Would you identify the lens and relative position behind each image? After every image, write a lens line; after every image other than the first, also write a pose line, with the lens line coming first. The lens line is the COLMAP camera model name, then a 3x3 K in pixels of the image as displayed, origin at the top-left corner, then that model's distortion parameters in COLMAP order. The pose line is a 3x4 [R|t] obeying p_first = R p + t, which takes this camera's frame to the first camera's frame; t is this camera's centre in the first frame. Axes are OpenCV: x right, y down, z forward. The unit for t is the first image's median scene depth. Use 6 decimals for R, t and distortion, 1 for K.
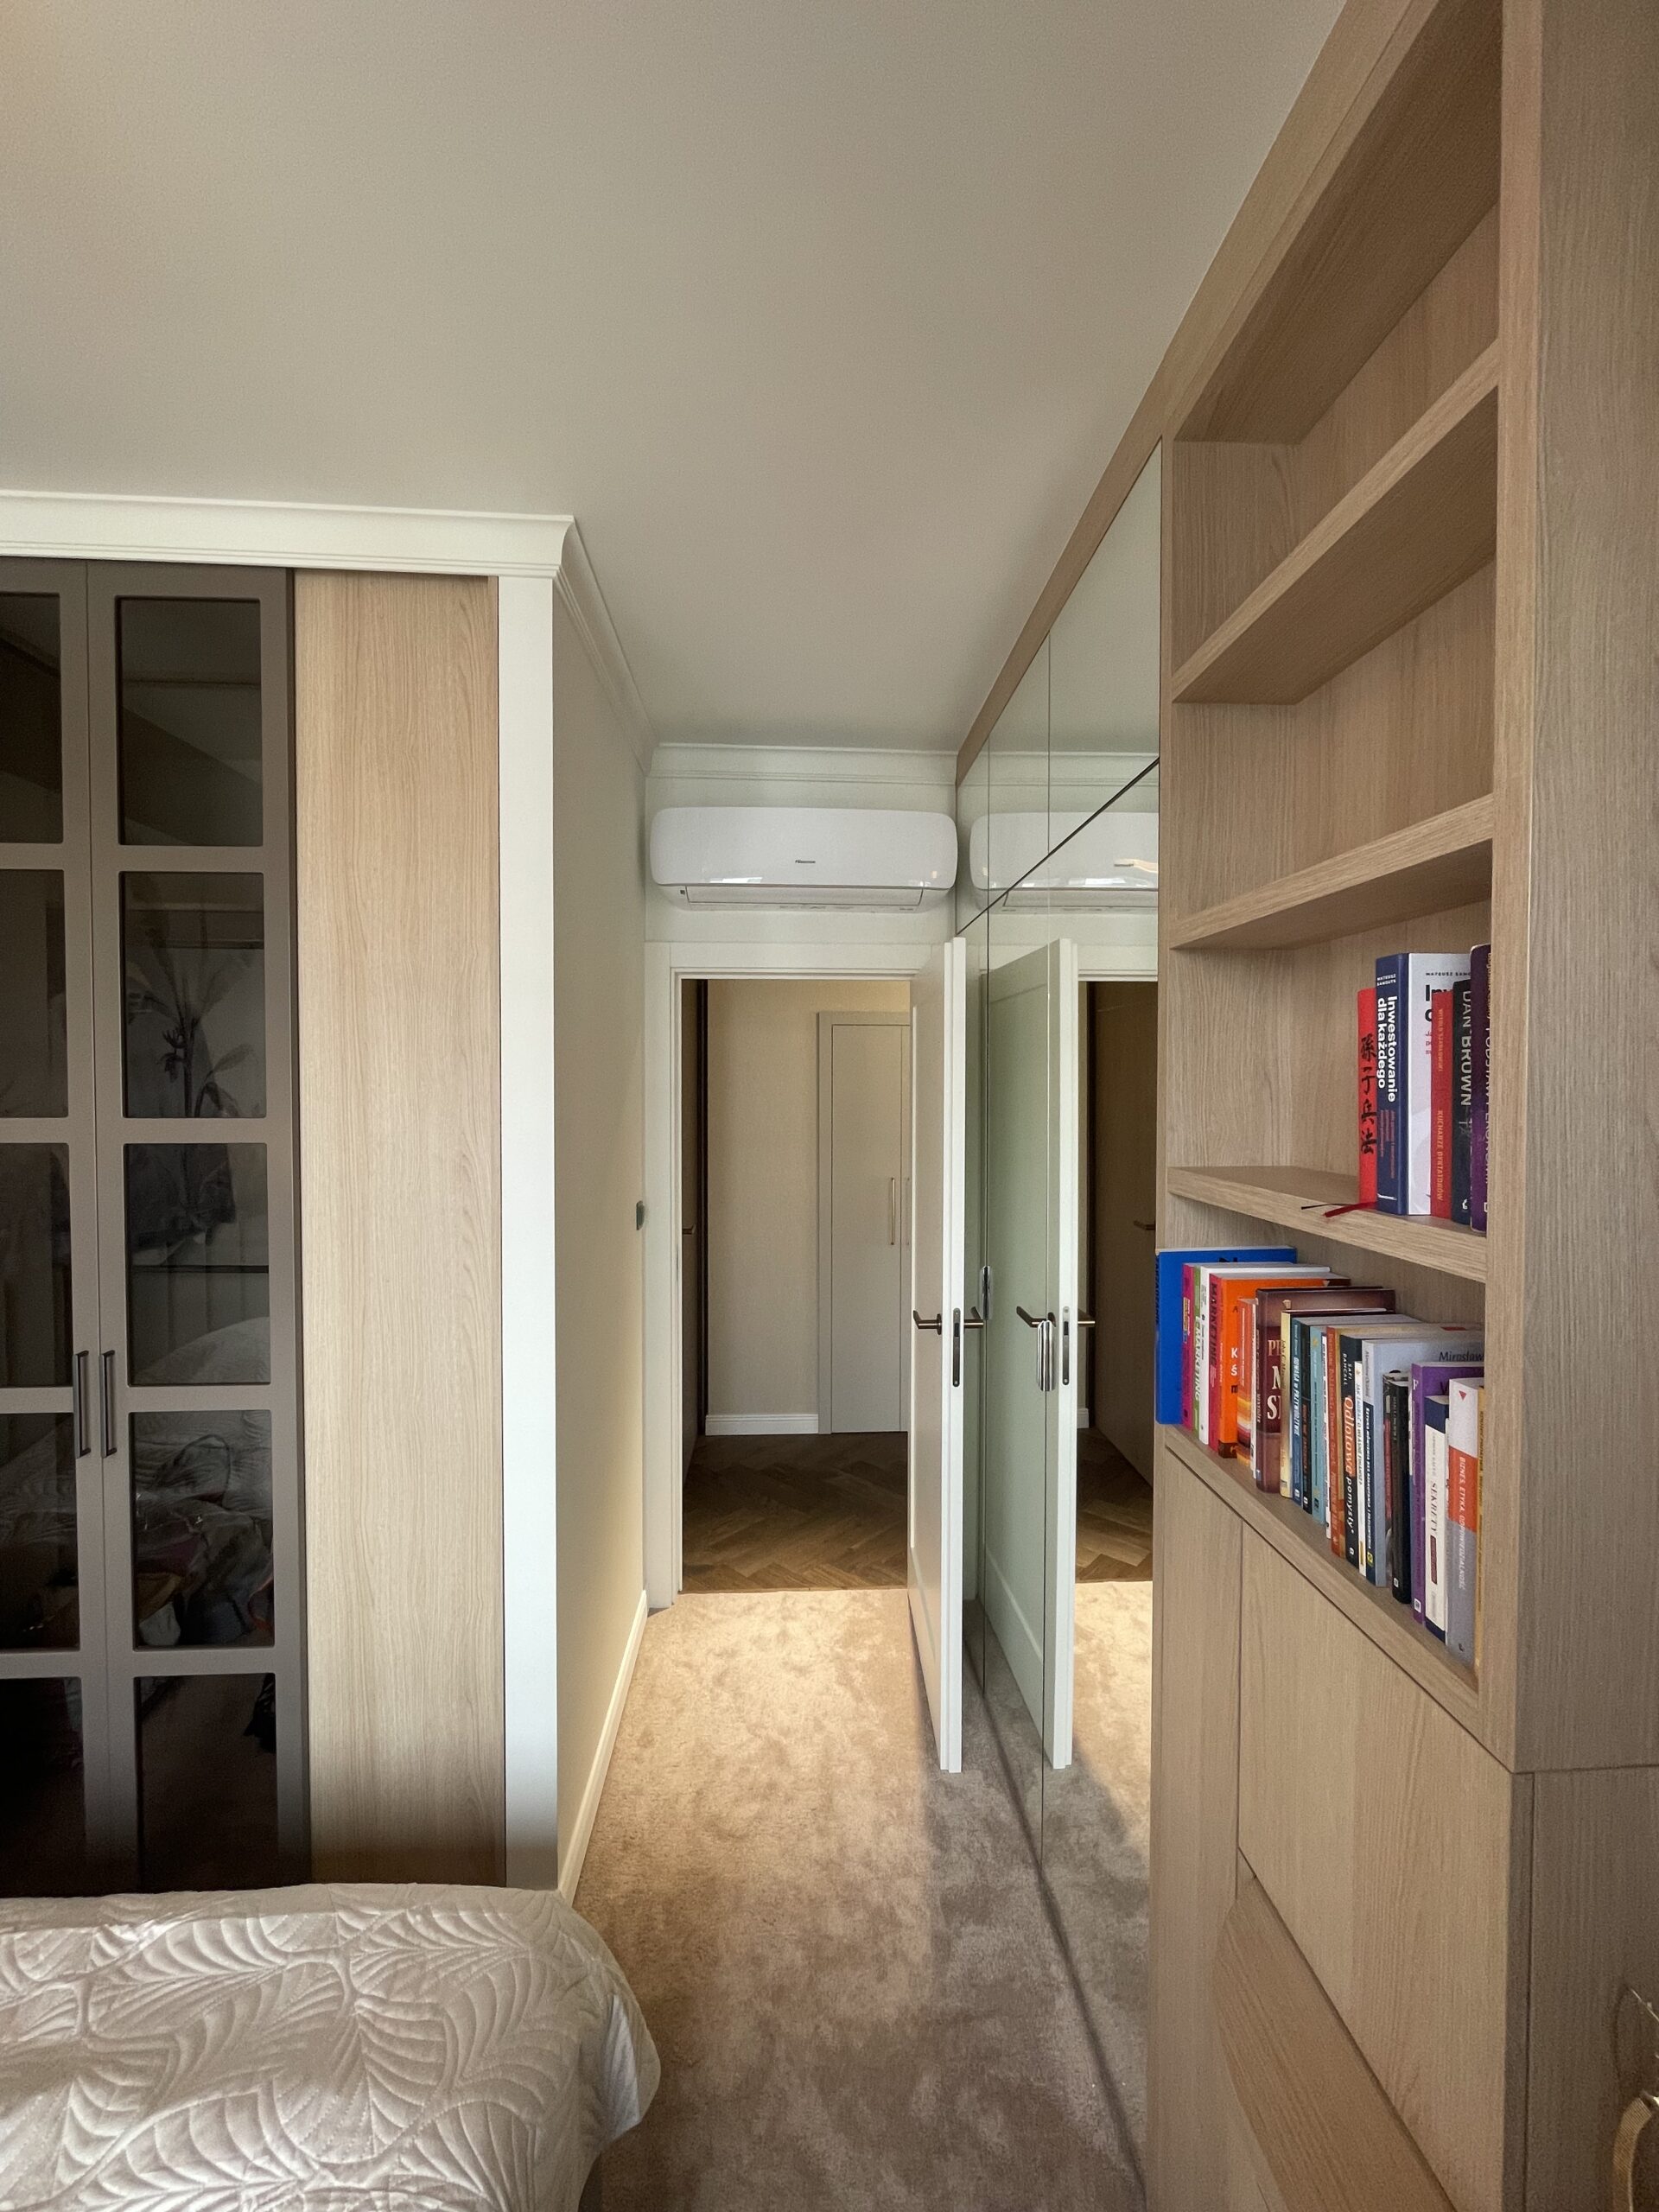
lens RADIAL K [[896.2, 0, 832.7], [0, 896.2, 1102.3], [0, 0, 1]] dist [-0.003413, -0.000531]
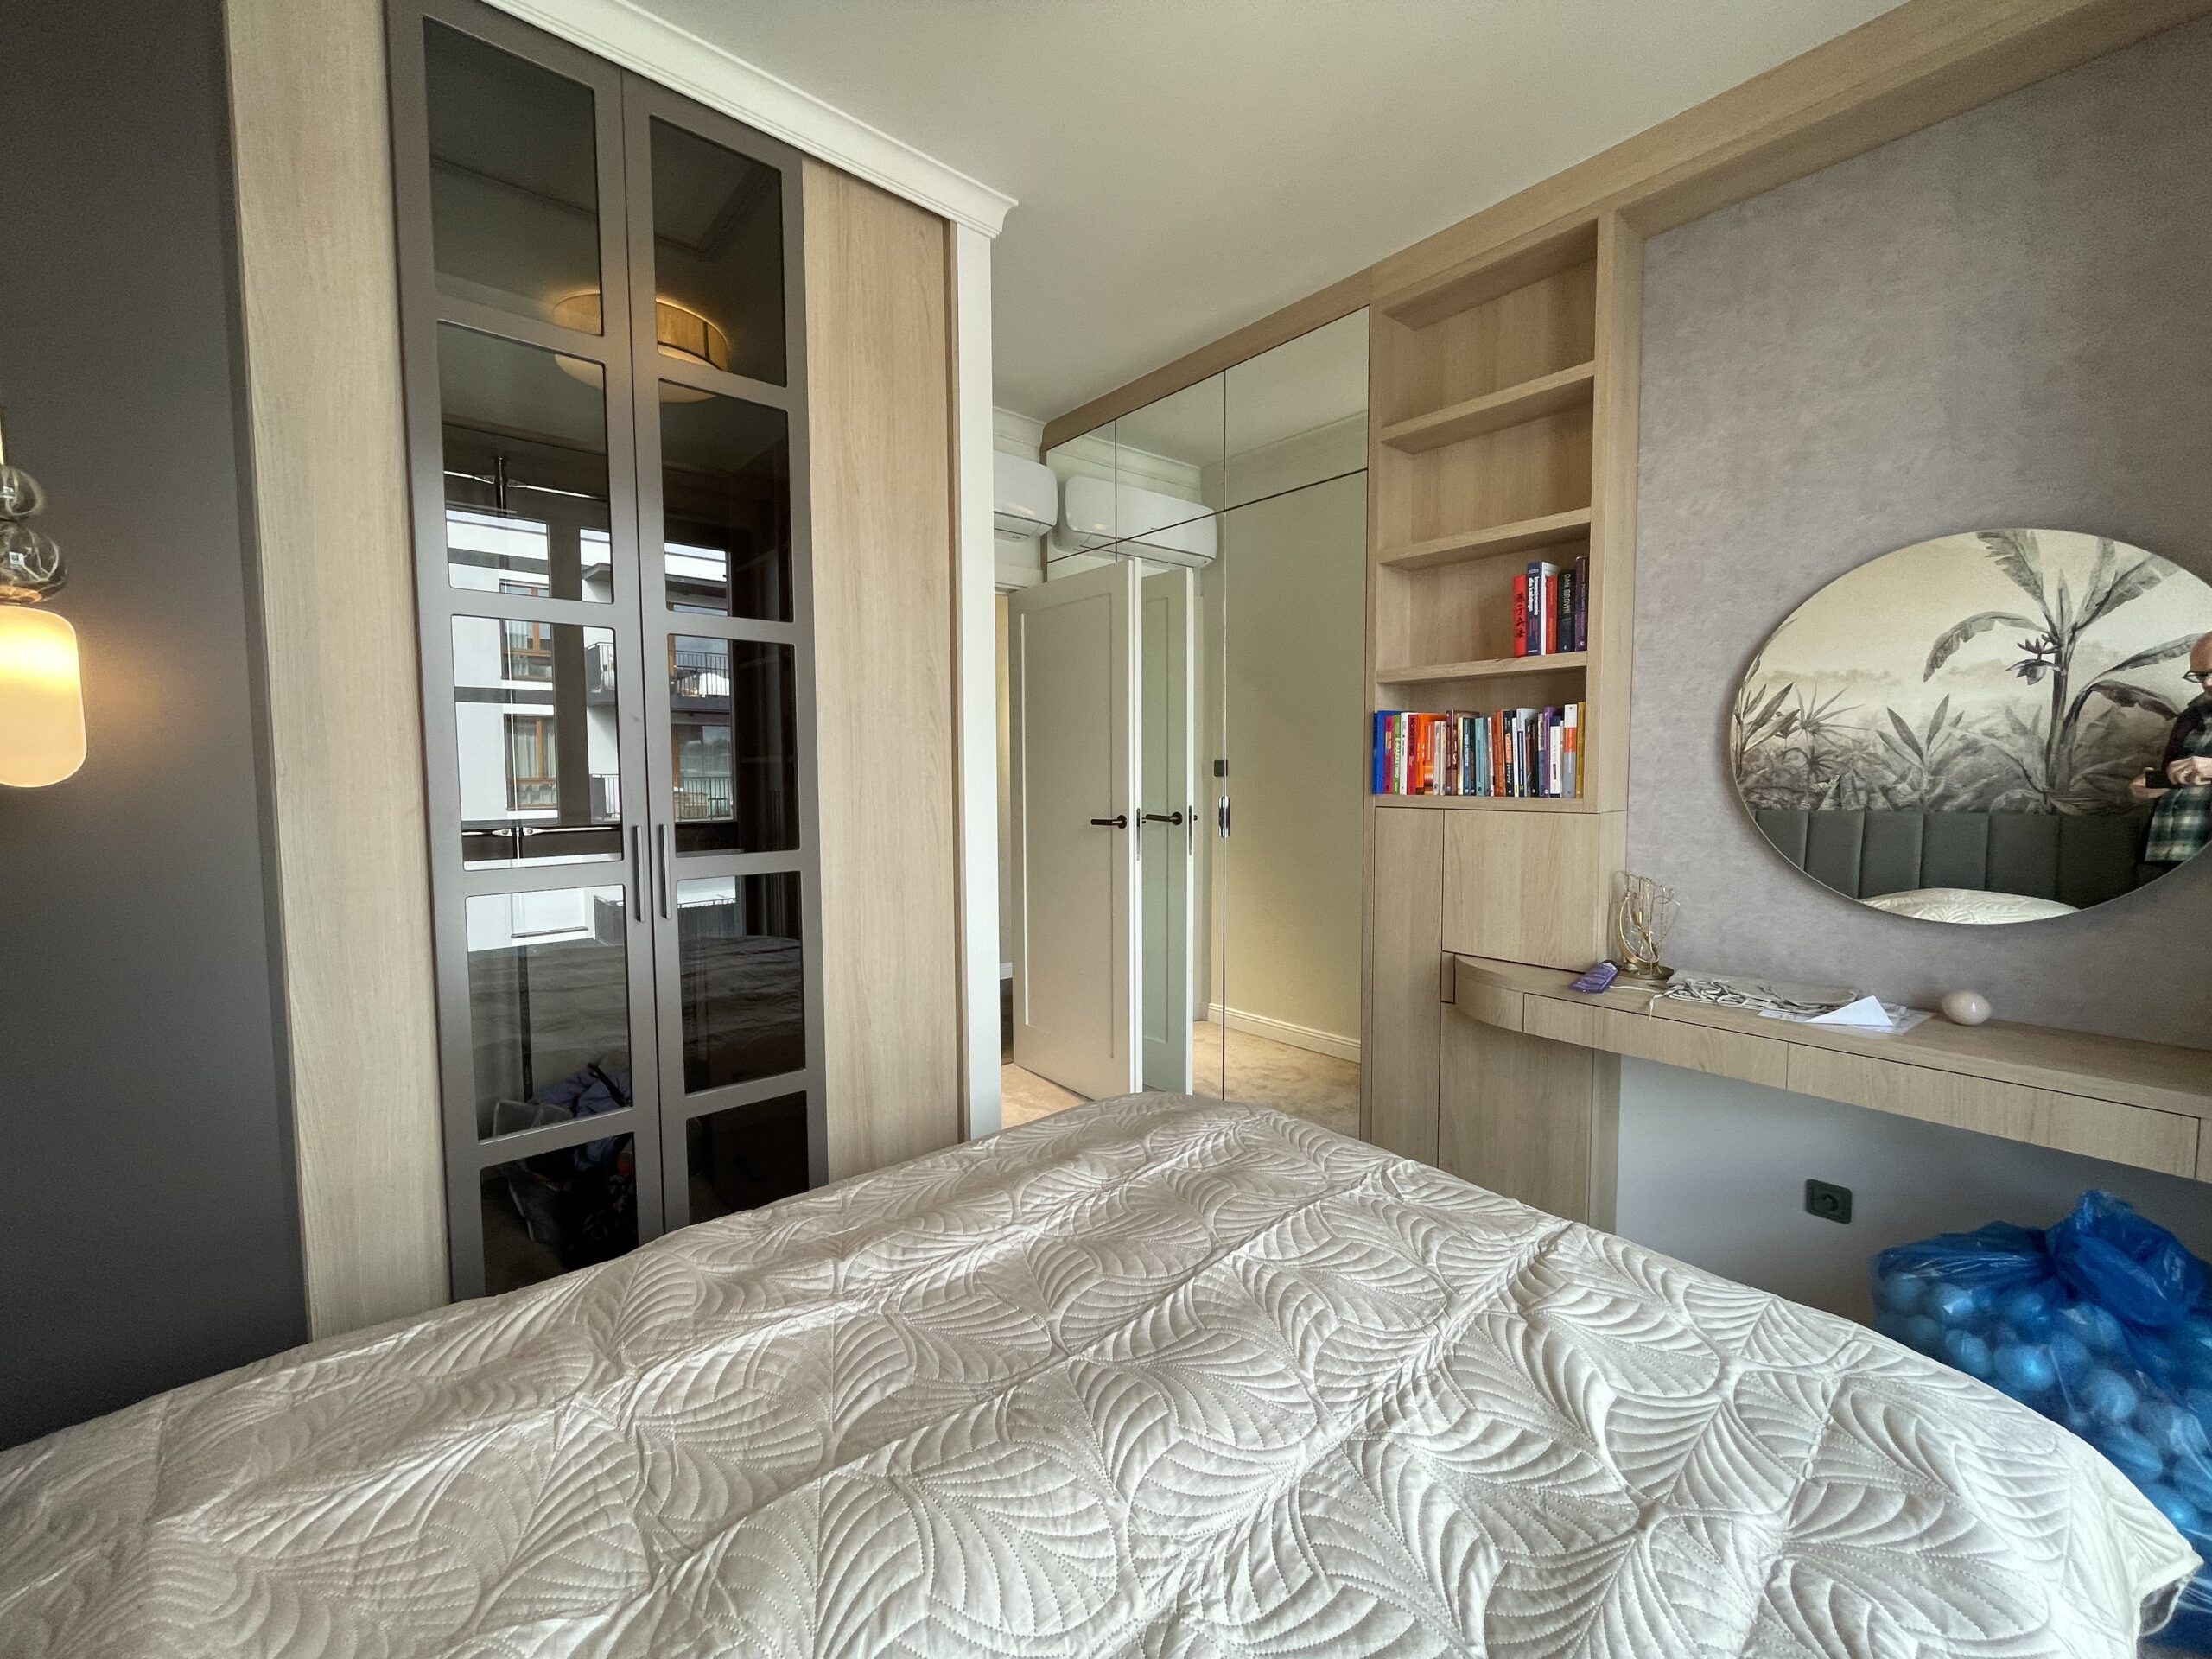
lens RADIAL K [[896.2, 0, 1102.4], [0, 896.2, 824.3], [0, 0, 1]] dist [-0.003413, -0.000531]
pose [[0.793298, -0.043729, 0.607261, -1.020339], [0.019360, 0.998725, 0.046627, 0.231872], [-0.608526, -0.025233, 0.793133, -0.190248]]
